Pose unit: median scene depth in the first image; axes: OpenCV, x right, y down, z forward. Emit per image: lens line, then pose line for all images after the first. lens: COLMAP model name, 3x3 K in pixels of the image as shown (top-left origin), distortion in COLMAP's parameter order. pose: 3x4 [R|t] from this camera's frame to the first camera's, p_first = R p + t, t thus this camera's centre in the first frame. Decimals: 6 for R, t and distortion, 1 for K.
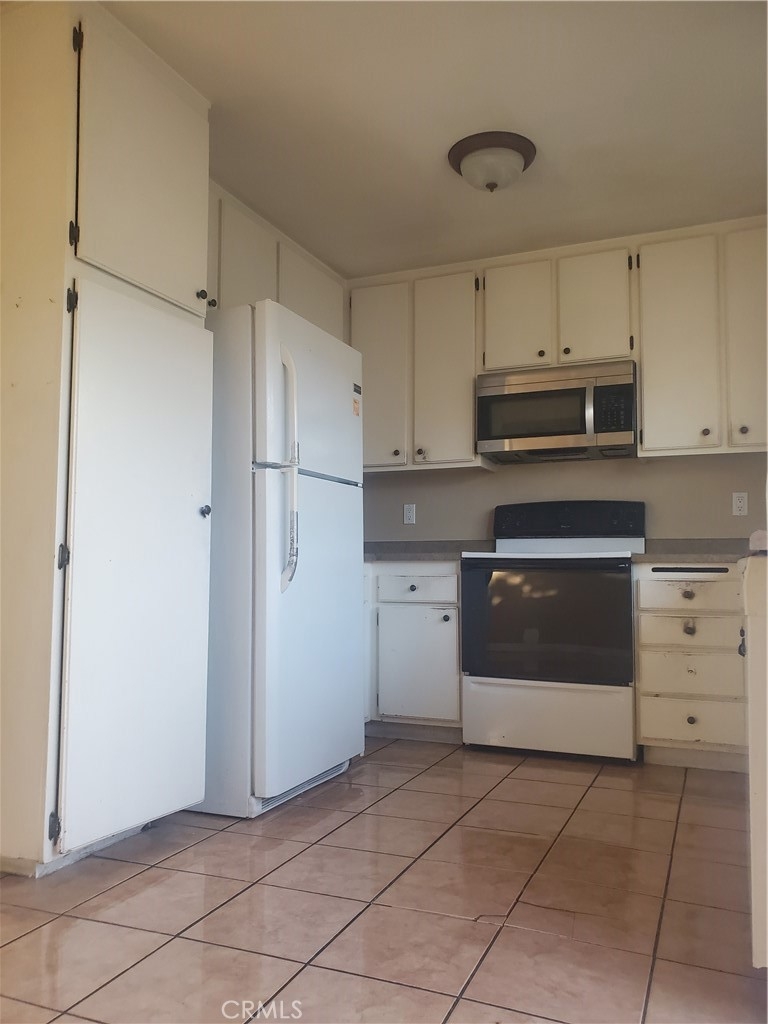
lens RADIAL K [[806.2, 0, 385.4], [0, 806.2, 512.6], [0, 0, 1]] dist [-0.001638, 0.029540]
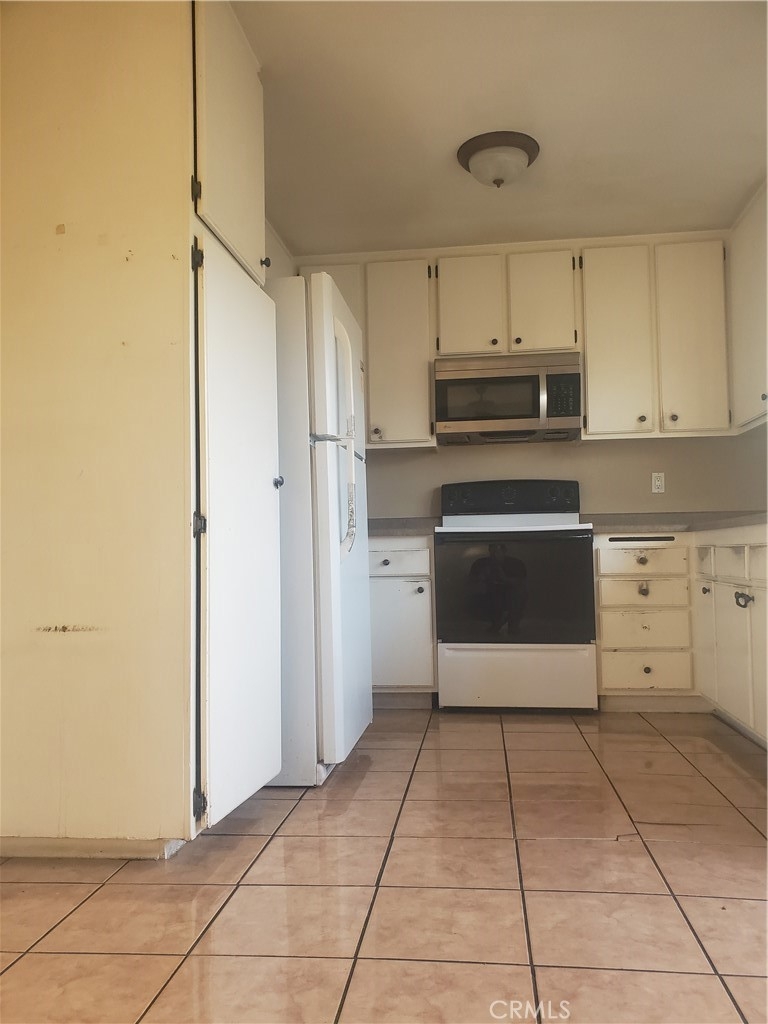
lens RADIAL K [[806.2, 0, 390.2], [0, 806.2, 515.0], [0, 0, 1]] dist [-0.001638, 0.029540]
pose [[0.960017, -0.006079, 0.279875, -0.281537], [0.001058, 0.999836, 0.018090, 0.015875], [-0.279939, -0.017070, 0.959866, 0.006049]]
